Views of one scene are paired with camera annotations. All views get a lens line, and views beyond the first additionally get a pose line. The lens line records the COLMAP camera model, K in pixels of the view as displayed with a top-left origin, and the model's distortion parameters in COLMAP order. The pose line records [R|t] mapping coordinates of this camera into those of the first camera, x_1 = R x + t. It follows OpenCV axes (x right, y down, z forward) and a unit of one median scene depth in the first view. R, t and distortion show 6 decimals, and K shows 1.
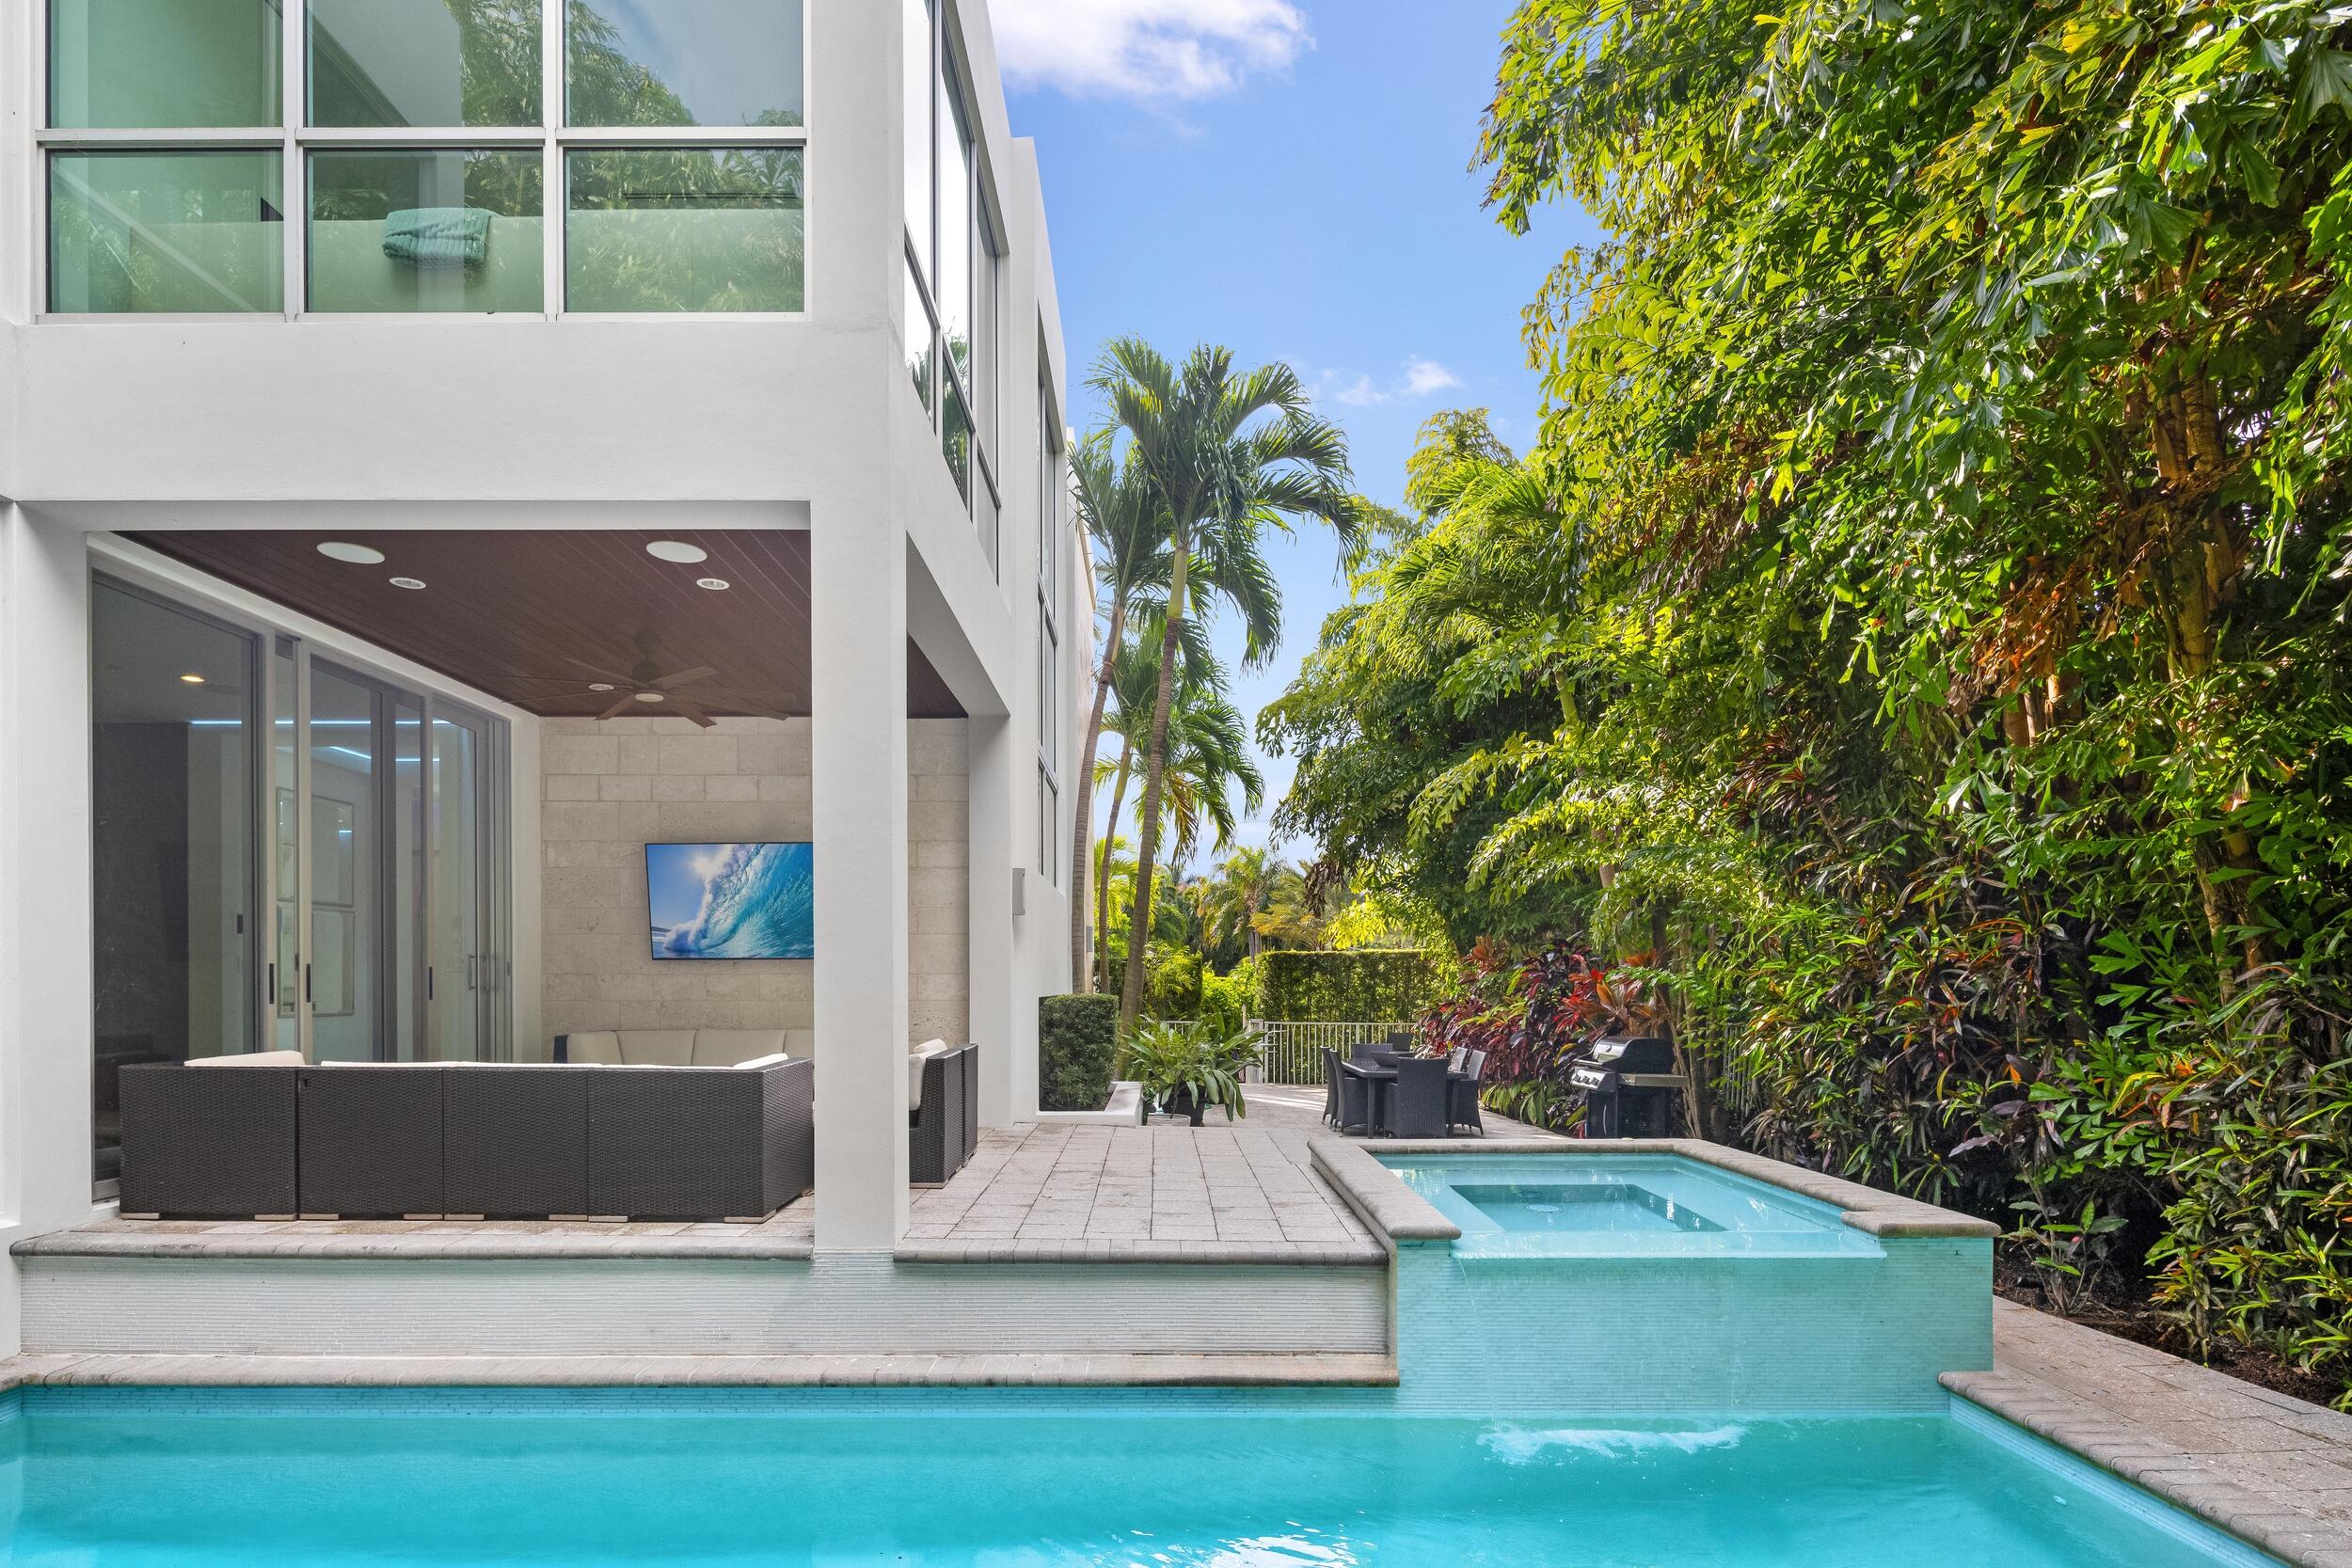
lens RADIAL K [[1157.3, 0, 1174.5], [0, 1157.3, 975.1], [0, 0, 1]] dist [-0.000989, -0.001028]
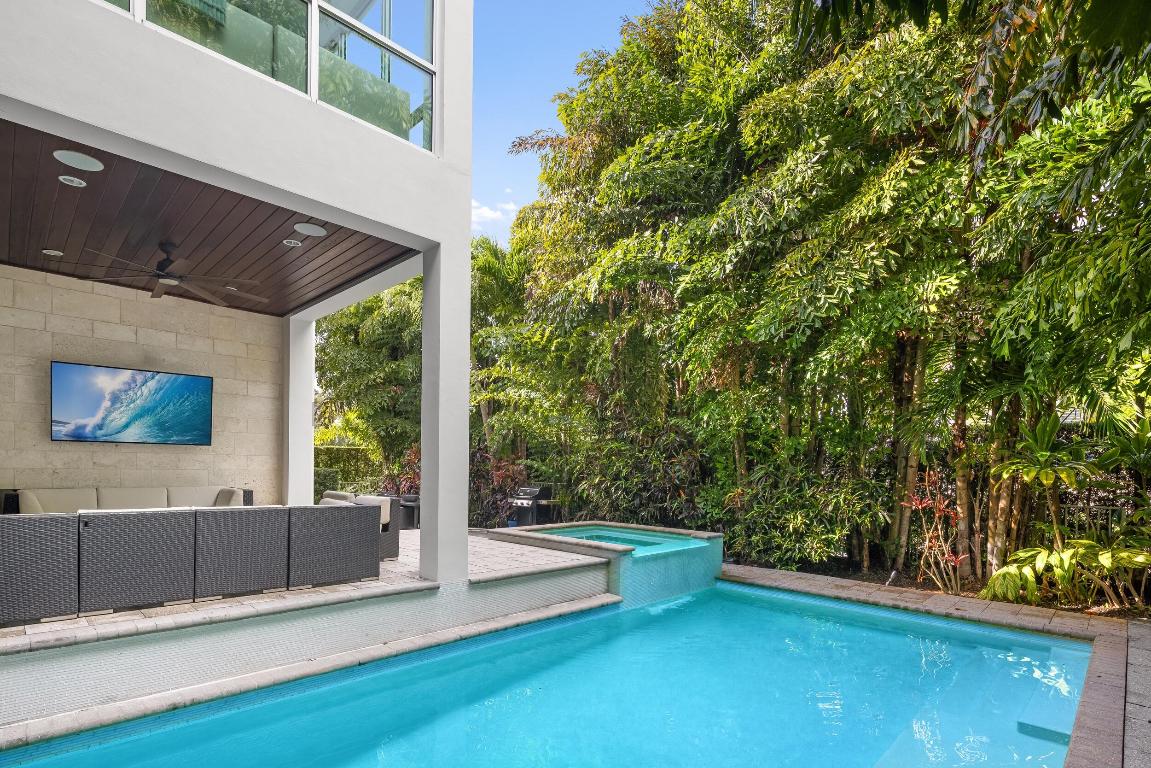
lens RADIAL K [[569.4, 0, 578.7], [0, 569.4, 468.0], [0, 0, 1]] dist [-0.000716, 0.000409]
pose [[0.706696, 0.010917, 0.707433, -0.823837], [-0.016845, 0.999857, 0.001398, 0.011168], [-0.707317, -0.012905, 0.706779, 0.047613]]
